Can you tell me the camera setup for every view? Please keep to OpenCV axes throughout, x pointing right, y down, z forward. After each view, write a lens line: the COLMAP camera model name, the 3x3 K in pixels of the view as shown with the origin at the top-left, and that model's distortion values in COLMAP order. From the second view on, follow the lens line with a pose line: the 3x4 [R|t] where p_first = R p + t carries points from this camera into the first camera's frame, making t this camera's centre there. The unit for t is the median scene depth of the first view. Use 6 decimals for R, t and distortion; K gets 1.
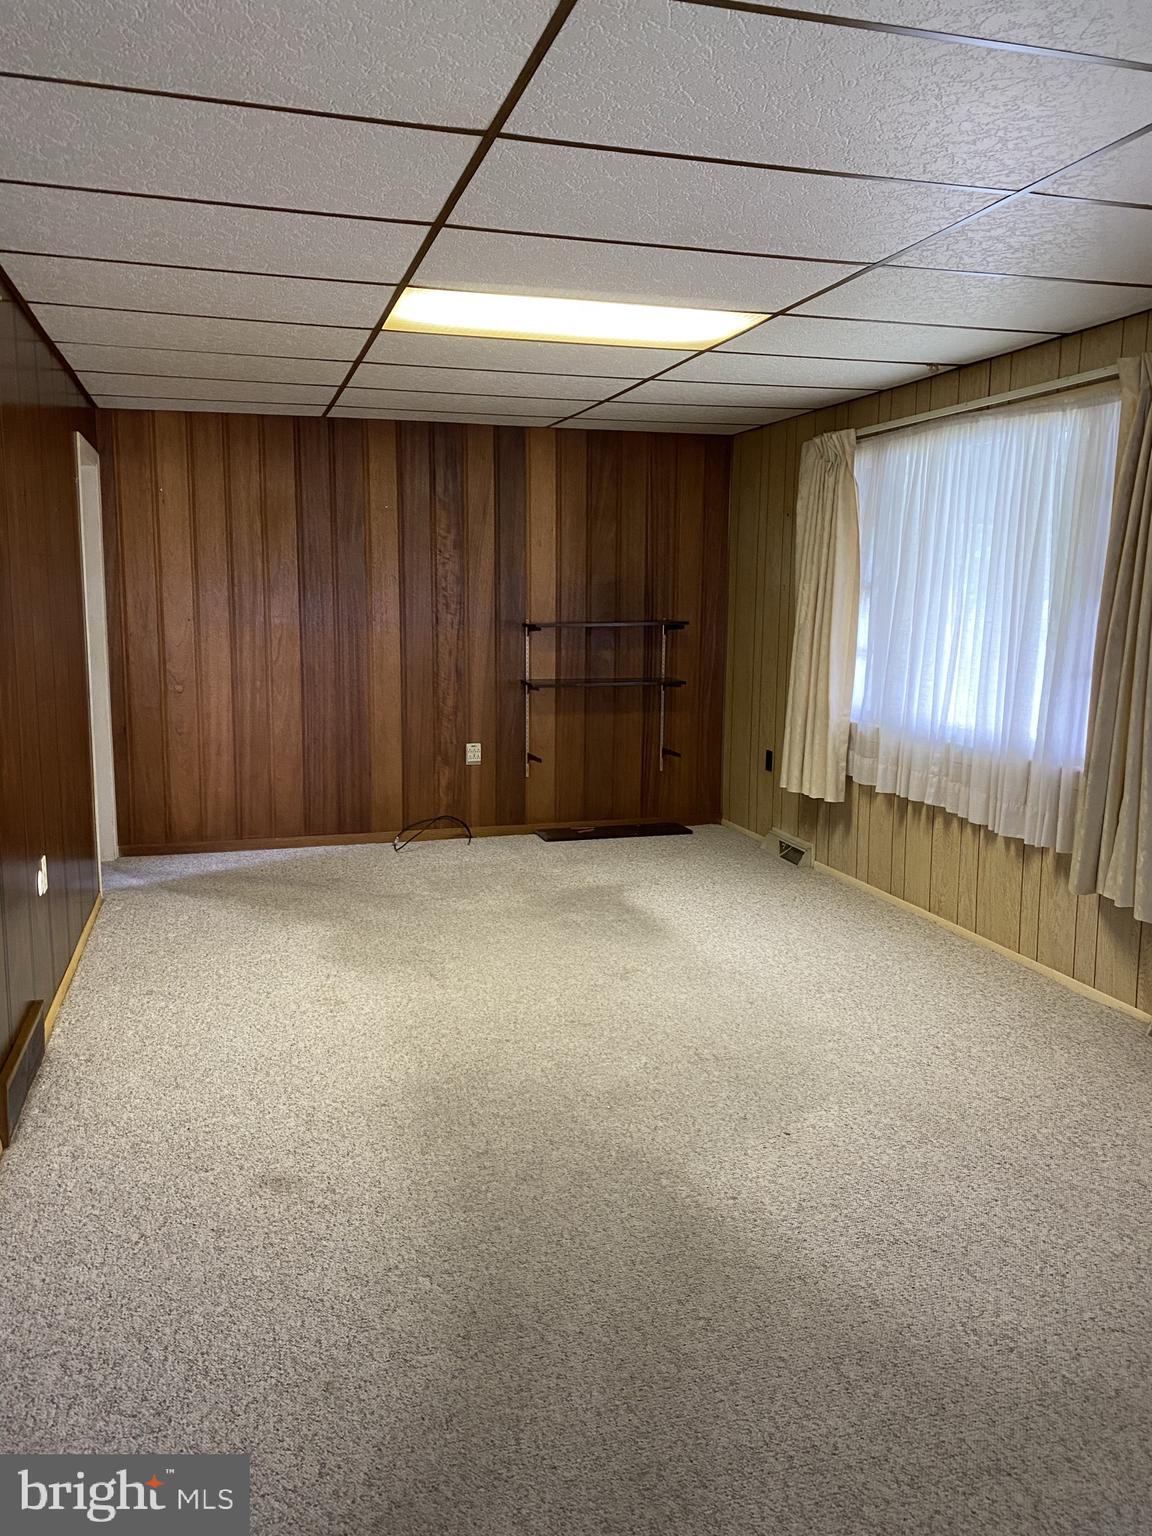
lens RADIAL K [[1184.4, 0, 551.3], [0, 1184.4, 760.0], [0, 0, 1]] dist [0.007945, -0.000123]
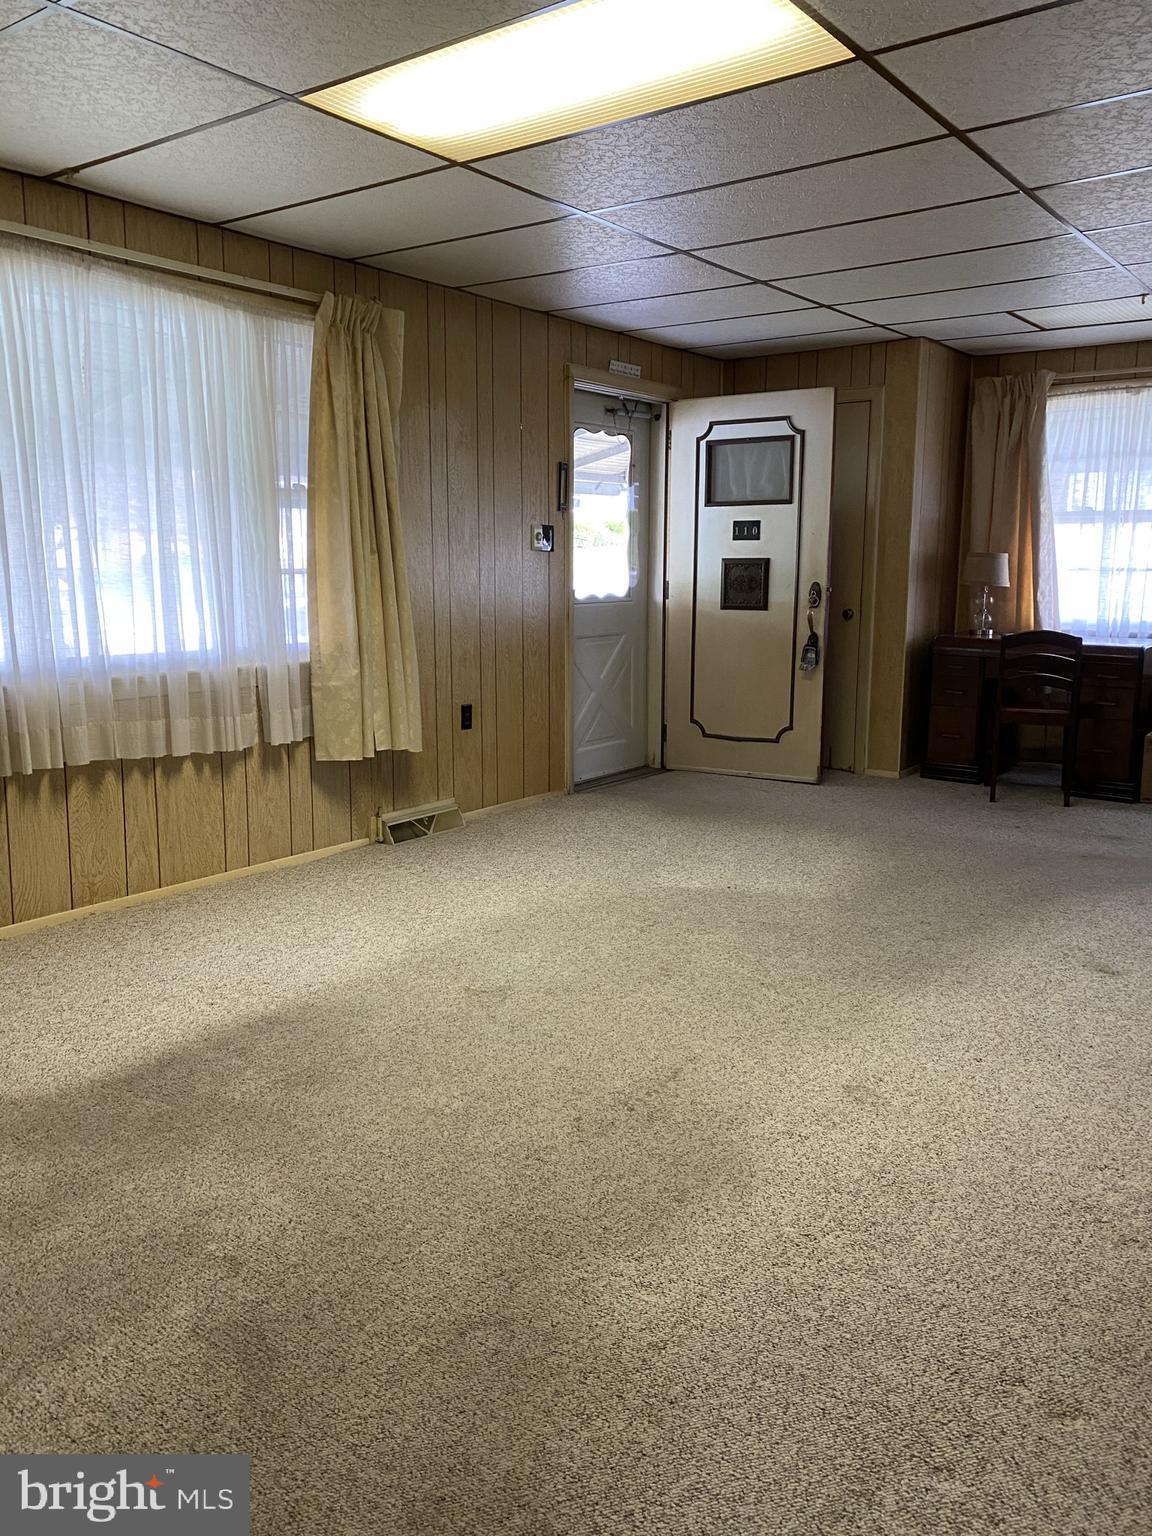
lens RADIAL K [[1184.4, 0, 551.3], [0, 1184.4, 760.0], [0, 0, 1]] dist [0.007945, -0.000123]
pose [[-0.604810, -0.142842, 0.783455, -0.514494], [0.104984, 0.960895, 0.256239, -0.145415], [-0.789420, 0.237226, -0.566163, 1.318114]]
